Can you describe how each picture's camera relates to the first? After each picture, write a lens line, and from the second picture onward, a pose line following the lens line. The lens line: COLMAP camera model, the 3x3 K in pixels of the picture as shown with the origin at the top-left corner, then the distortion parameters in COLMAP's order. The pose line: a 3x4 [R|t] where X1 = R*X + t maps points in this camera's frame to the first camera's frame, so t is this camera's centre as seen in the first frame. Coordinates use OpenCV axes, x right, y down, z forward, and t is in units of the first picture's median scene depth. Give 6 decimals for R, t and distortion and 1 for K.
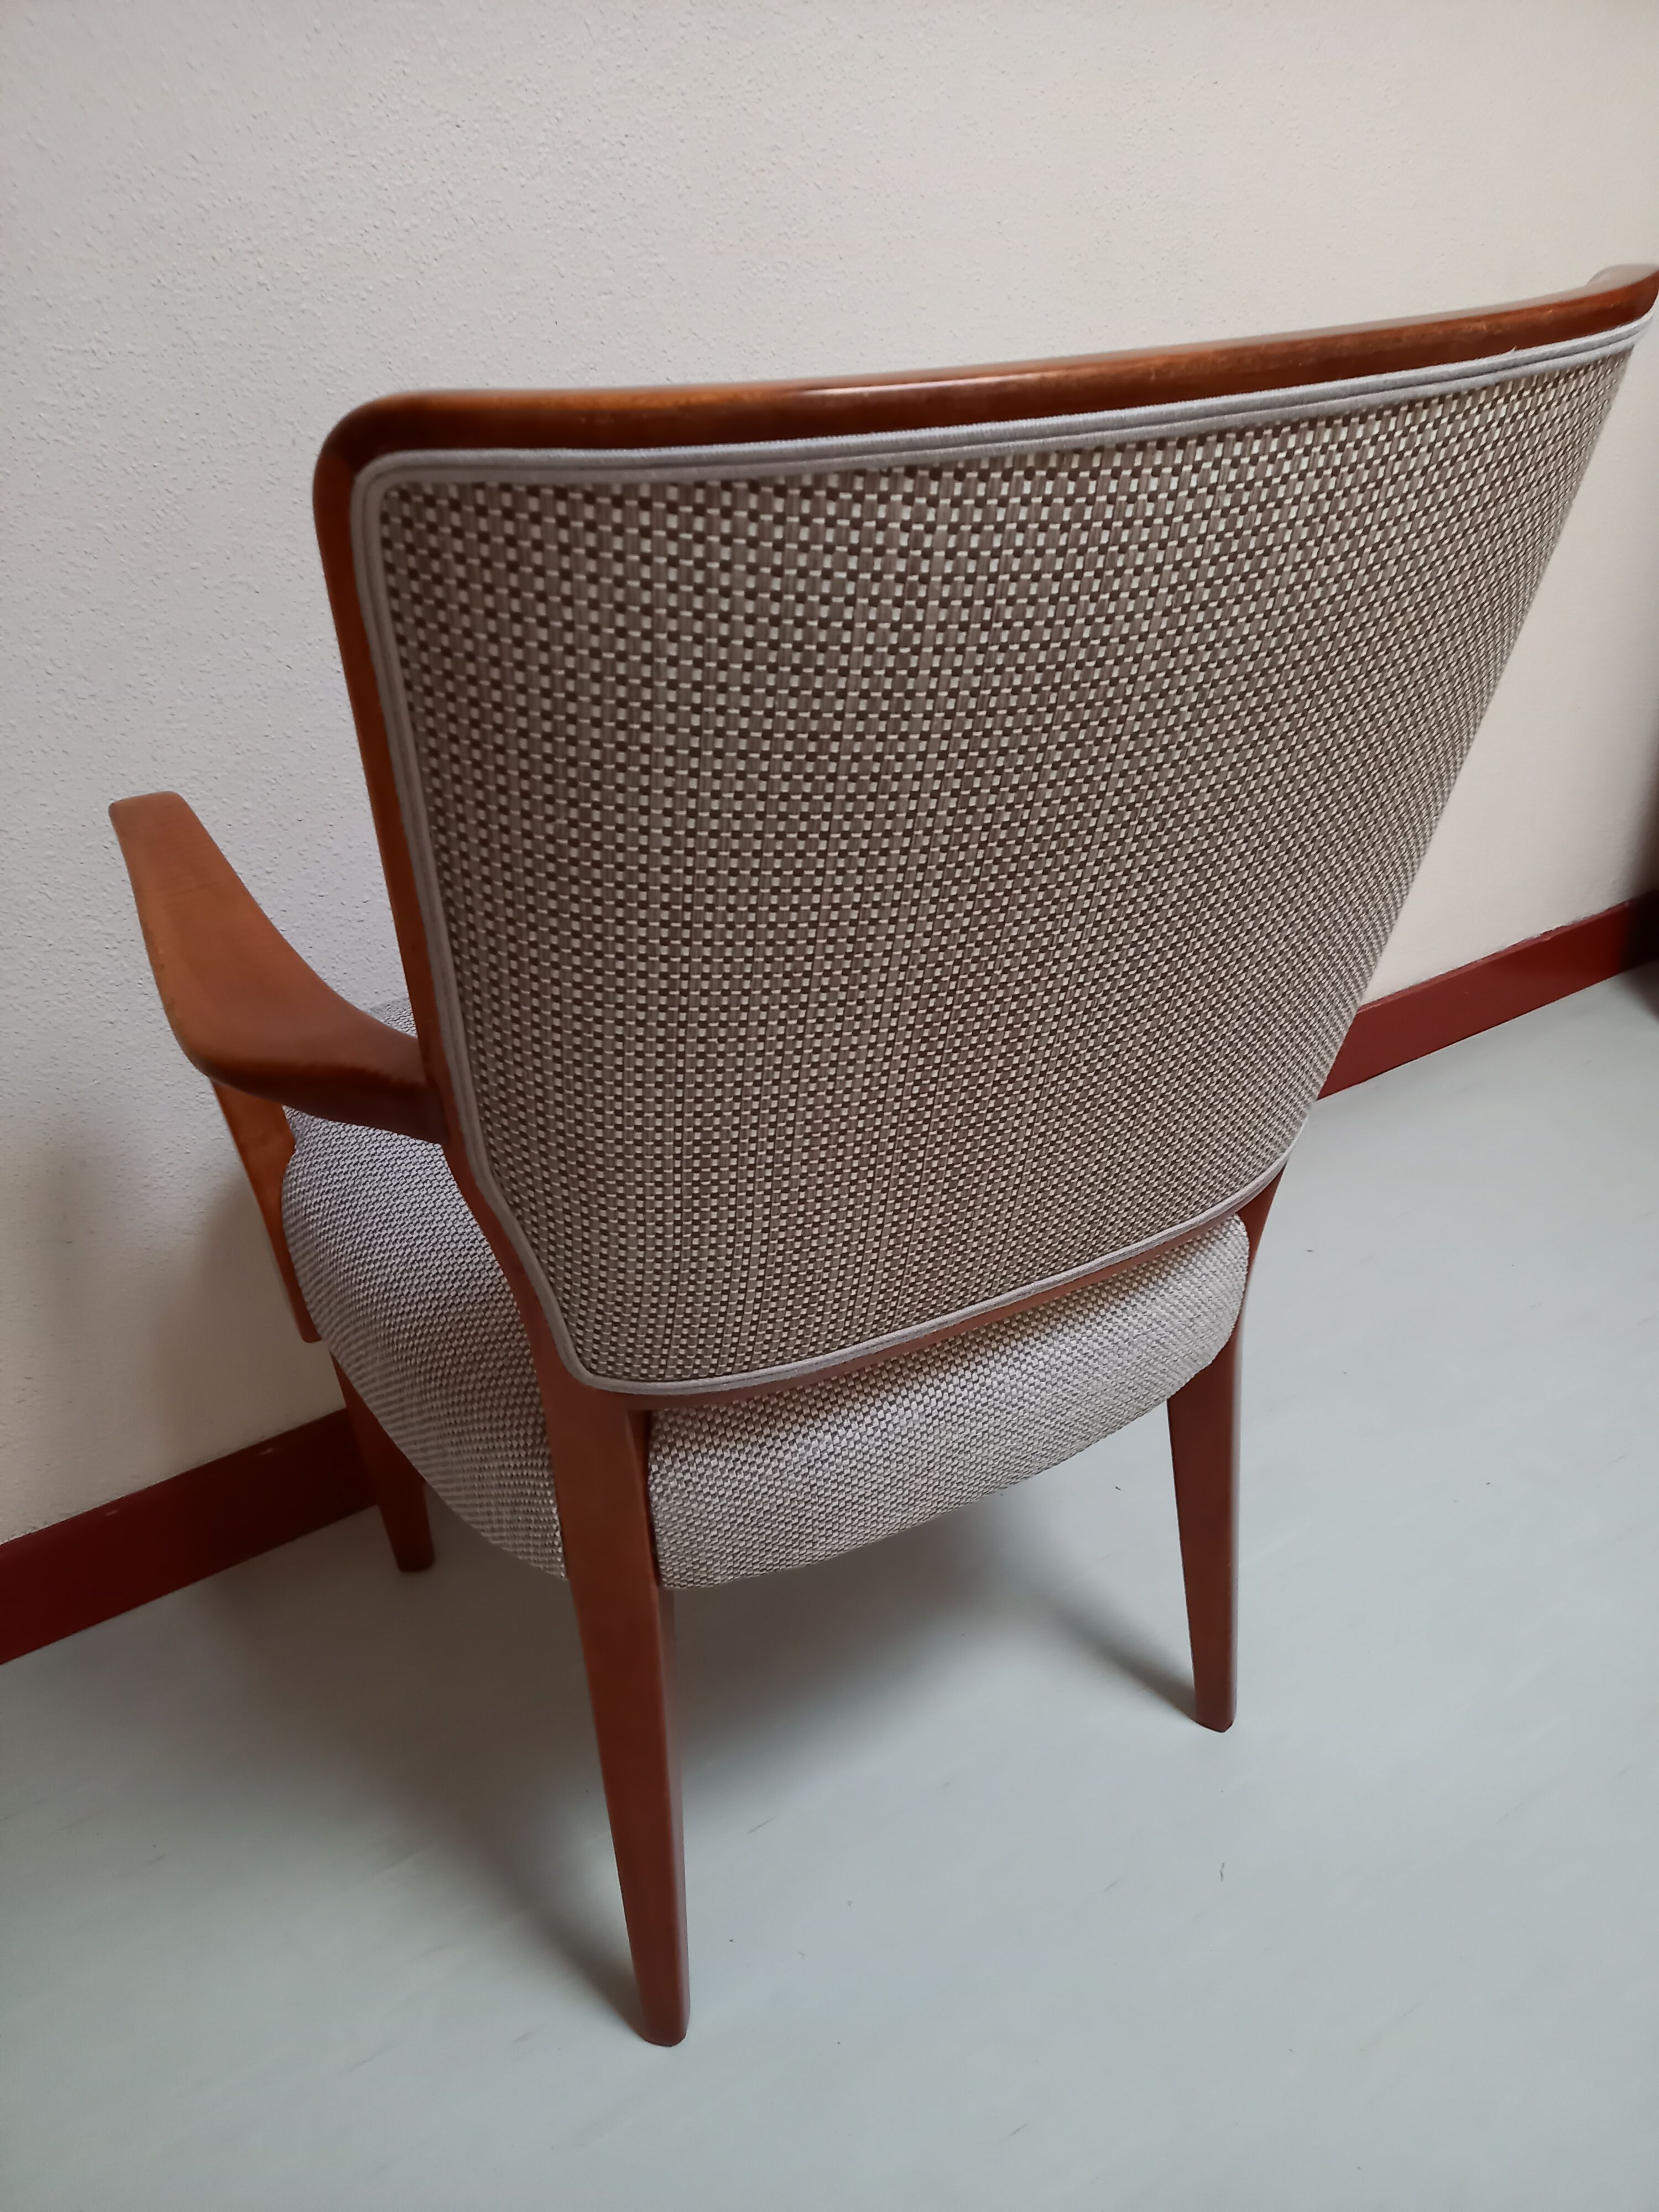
lens RADIAL K [[1602.1, 0, 828.8], [0, 1602.1, 1106.1], [0, 0, 1]] dist [0.030084, 0.008185]
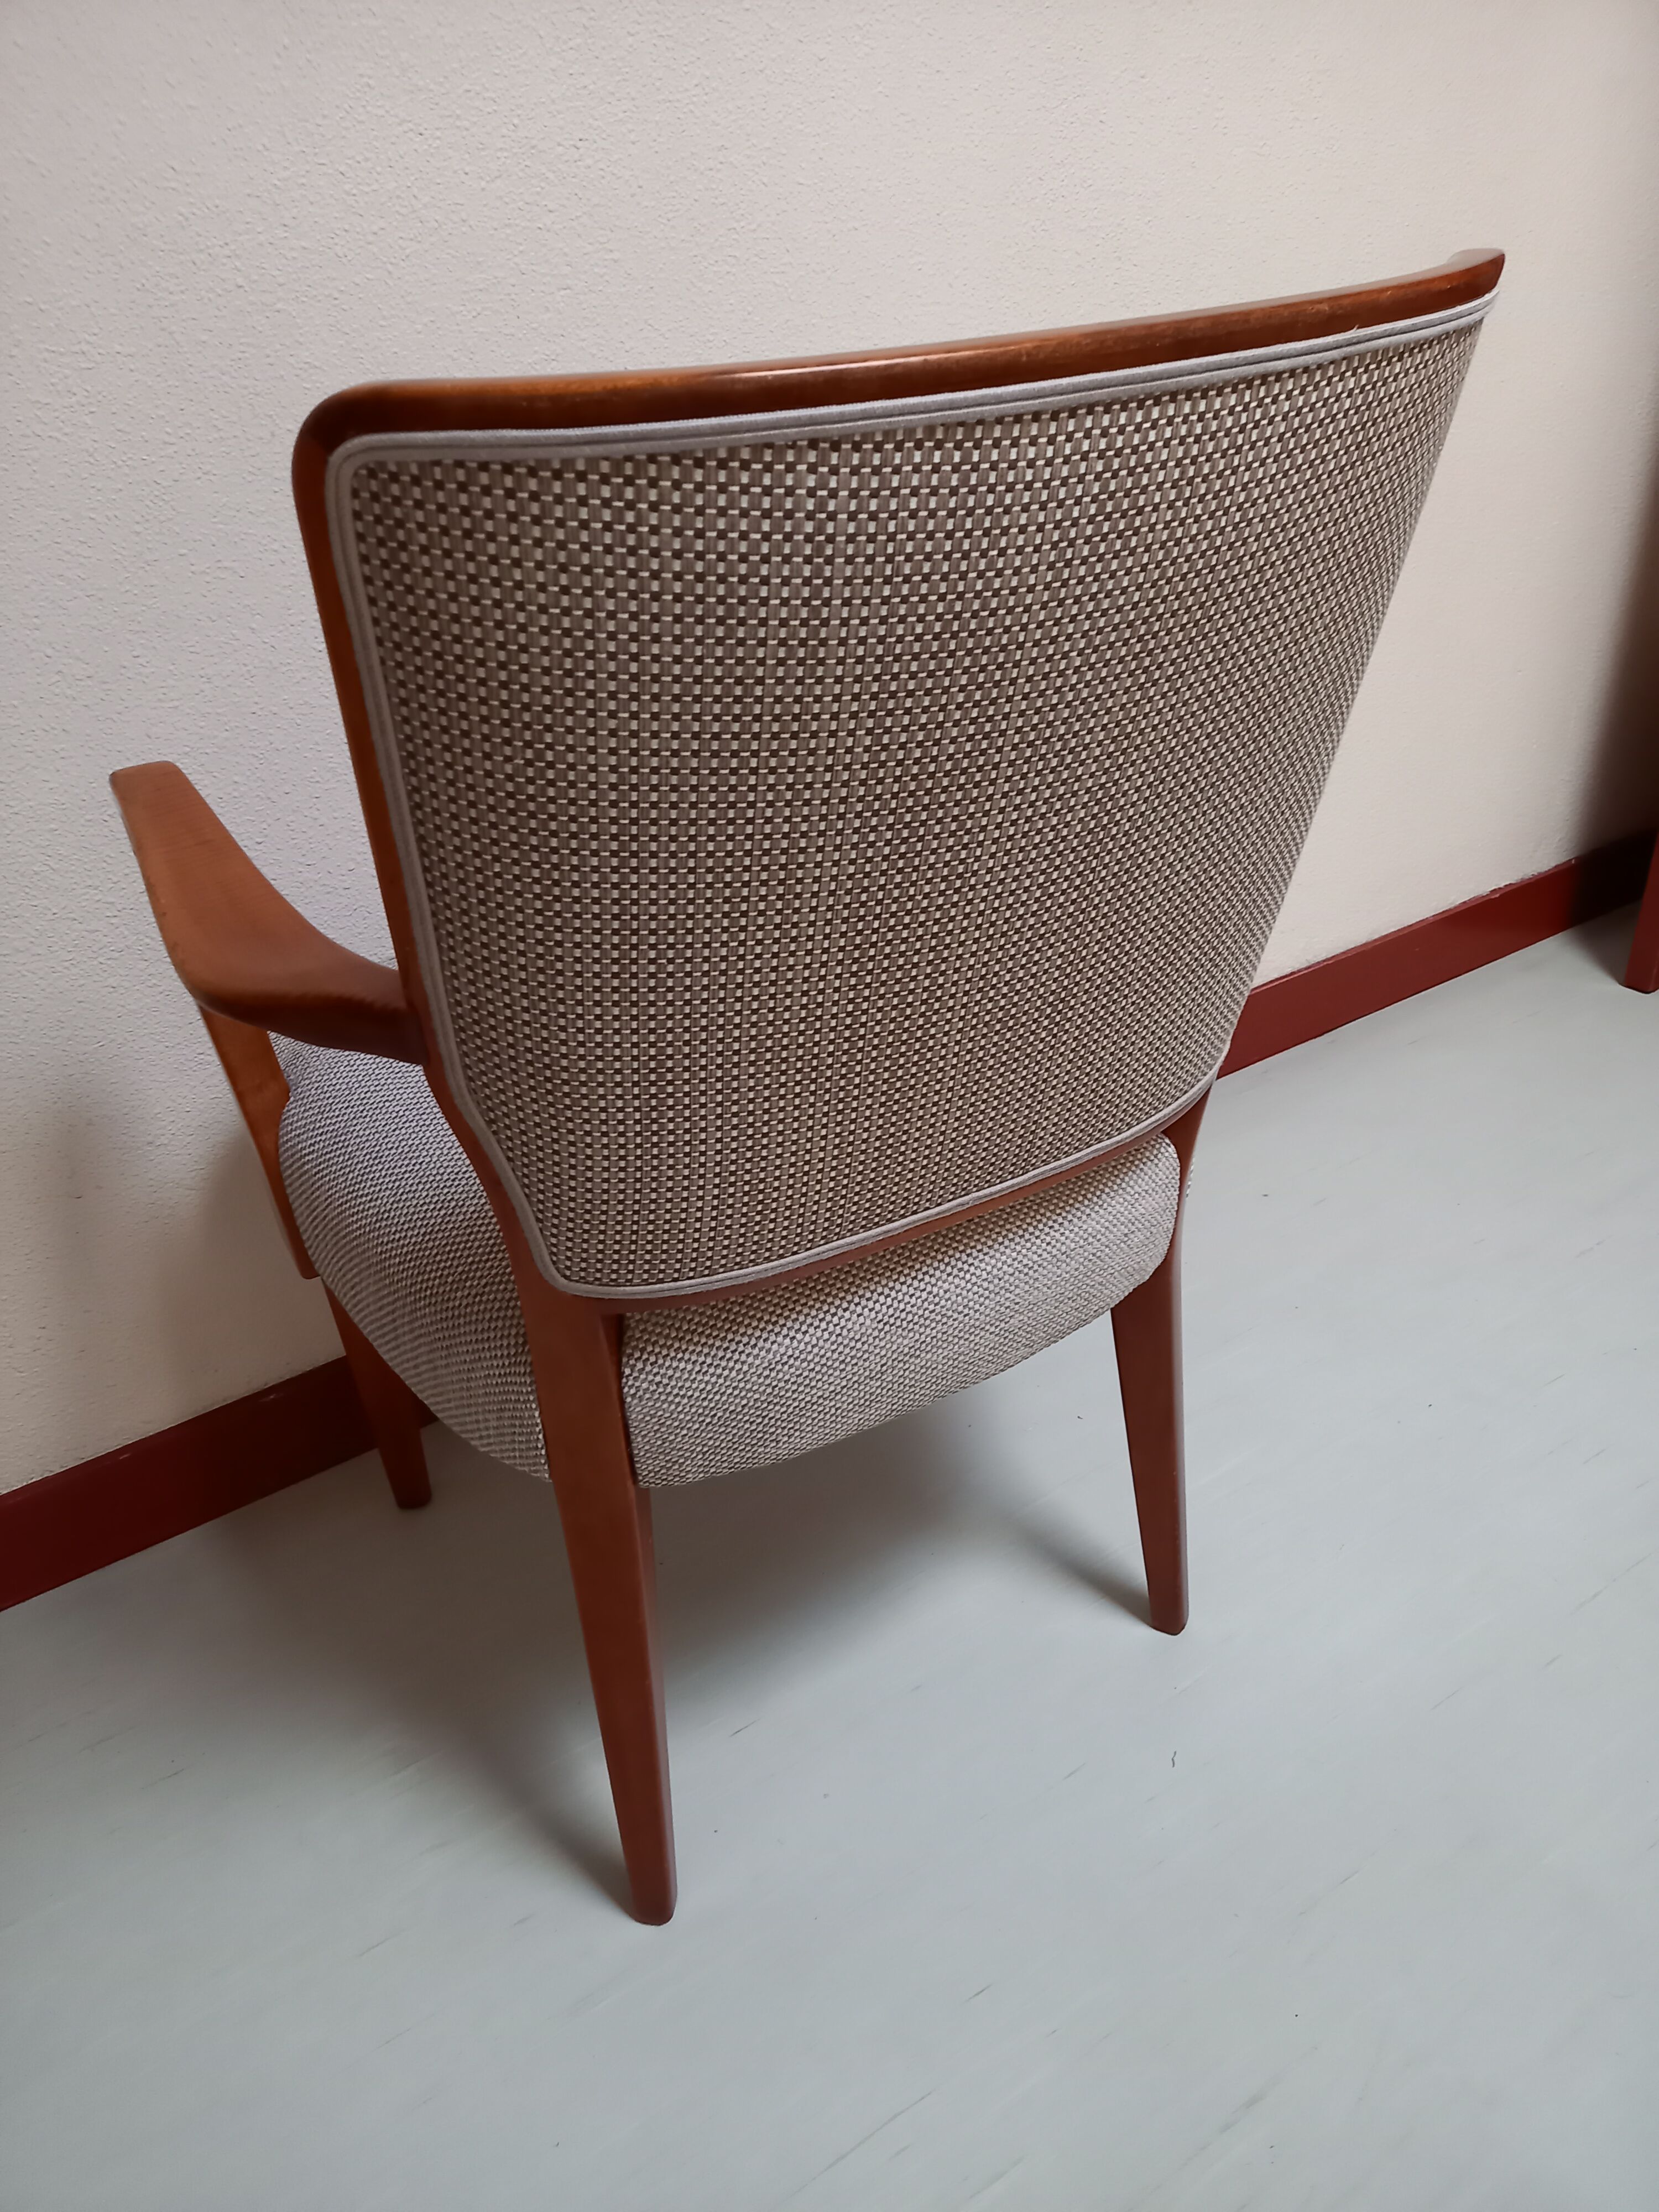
lens RADIAL K [[1602.1, 0, 830.7], [0, 1602.1, 1106.0], [0, 0, 1]] dist [0.030084, 0.008185]
pose [[0.999776, -0.020697, 0.004317, 0.040176], [0.020670, 0.999768, 0.006115, 0.058488], [-0.004443, -0.006024, 0.999972, -0.124575]]
